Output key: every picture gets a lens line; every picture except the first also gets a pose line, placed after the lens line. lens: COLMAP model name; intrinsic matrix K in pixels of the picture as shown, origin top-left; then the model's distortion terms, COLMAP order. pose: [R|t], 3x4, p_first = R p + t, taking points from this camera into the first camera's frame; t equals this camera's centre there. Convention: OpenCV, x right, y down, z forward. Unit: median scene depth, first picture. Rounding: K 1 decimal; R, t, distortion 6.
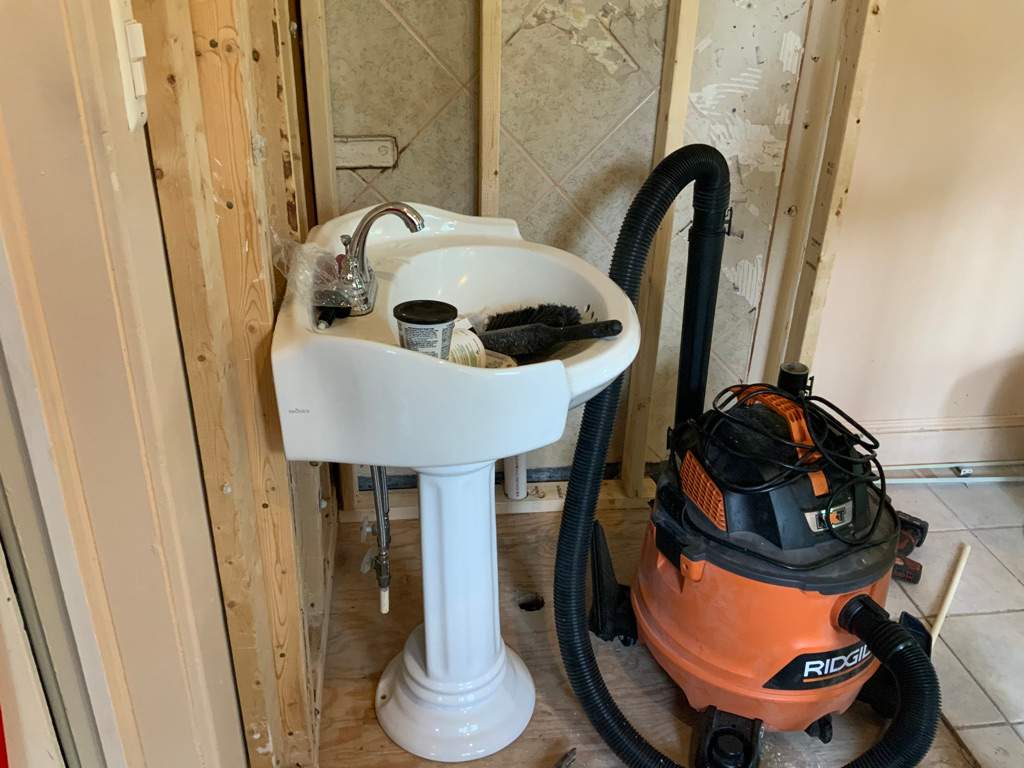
lens RADIAL K [[846.0, 0, 504.5], [0, 846.0, 386.3], [0, 0, 1]] dist [0.048595, -0.068598]
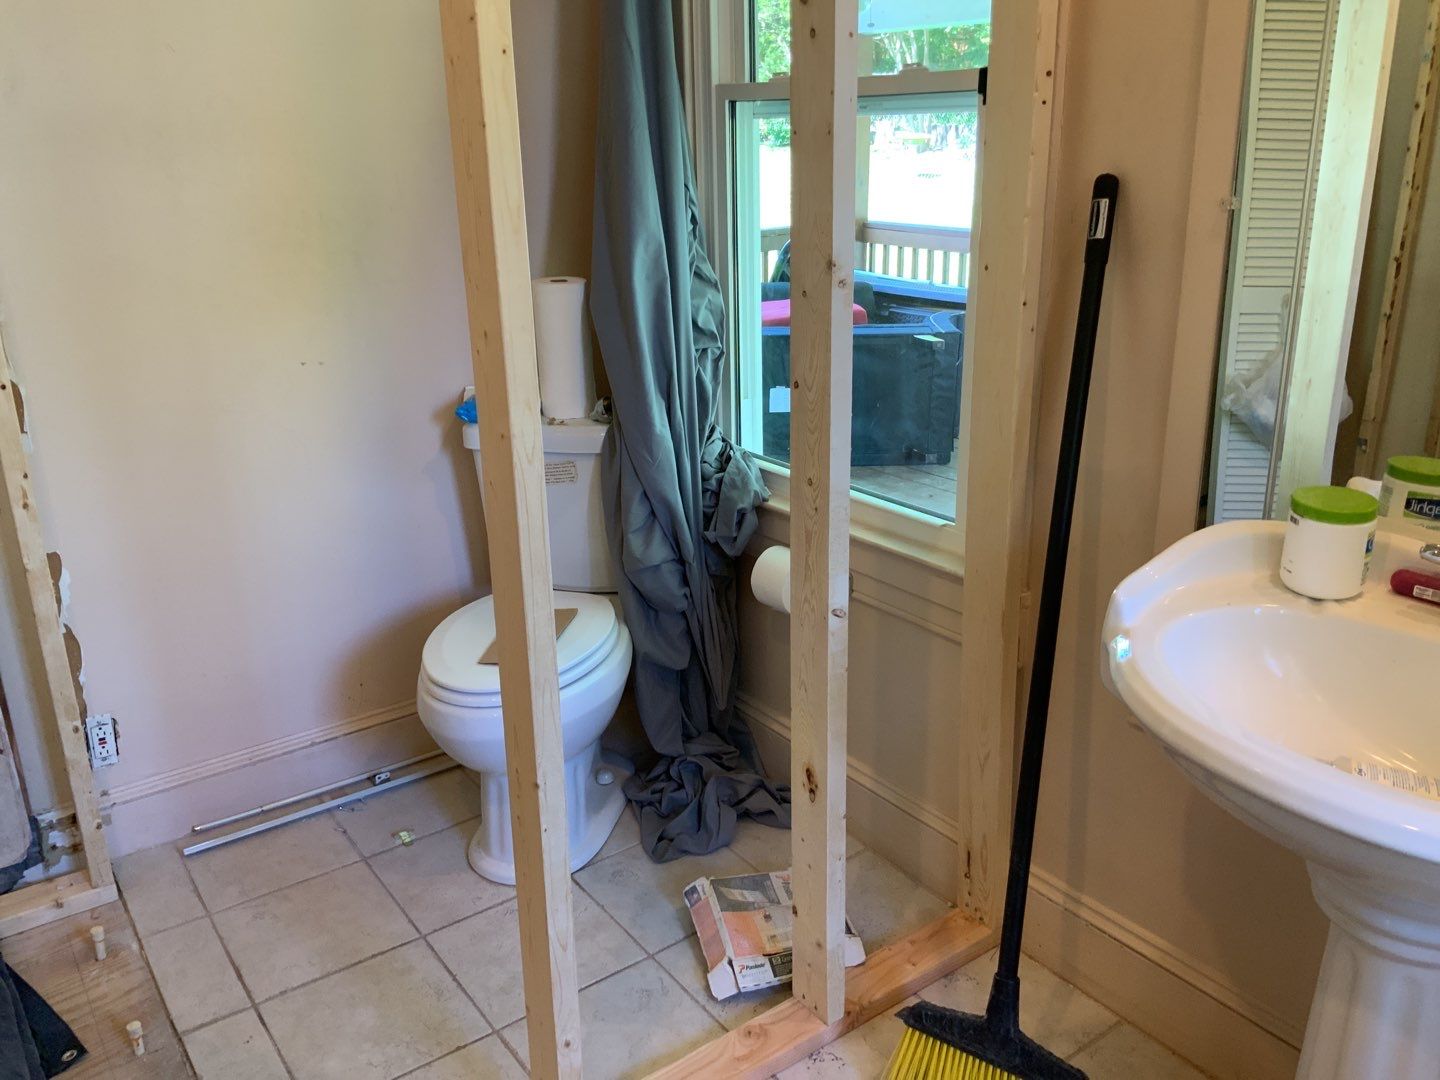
lens RADIAL K [[1196.7, 0, 719.2], [0, 1196.7, 537.9], [0, 0, 1]] dist [0.071590, -0.133940]
pose [[0.877807, -0.195446, 0.437328, 0.492671], [0.248915, 0.966146, -0.067845, 0.049426], [-0.409262, 0.168413, 0.896739, -0.201951]]
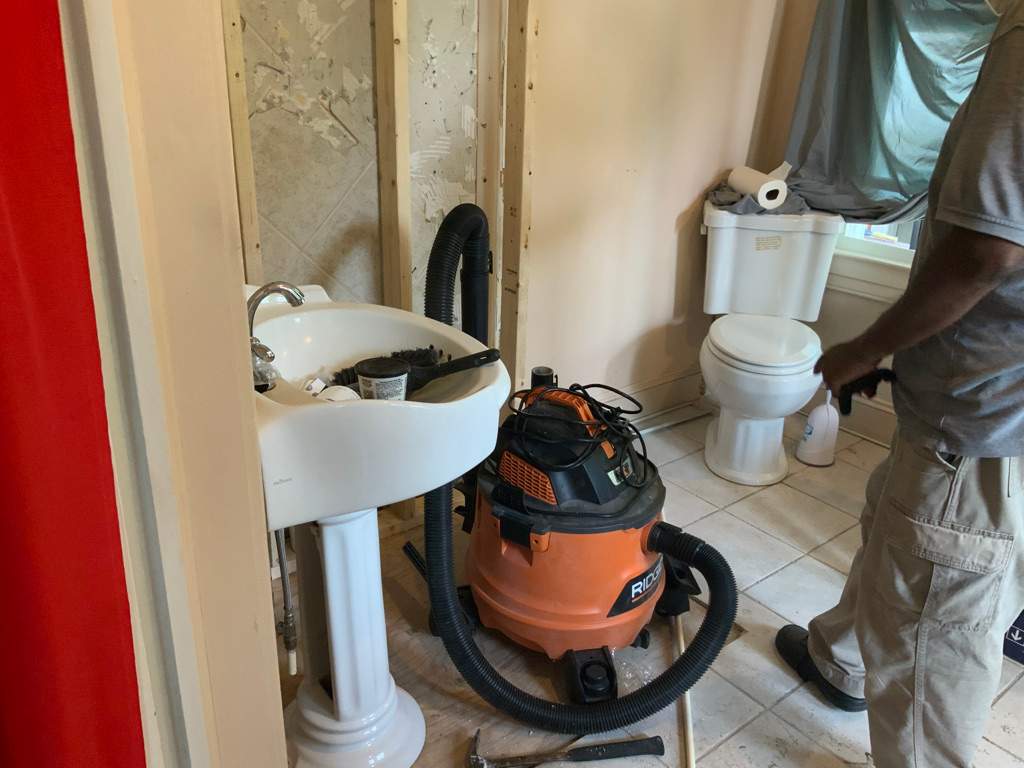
lens RADIAL K [[846.0, 0, 514.3], [0, 846.0, 384.5], [0, 0, 1]] dist [0.048595, -0.068598]
pose [[0.848734, -0.200212, 0.489454, -0.292371], [0.227081, 0.973865, 0.004593, -0.016586], [-0.477582, 0.107248, 0.872017, -0.056476]]
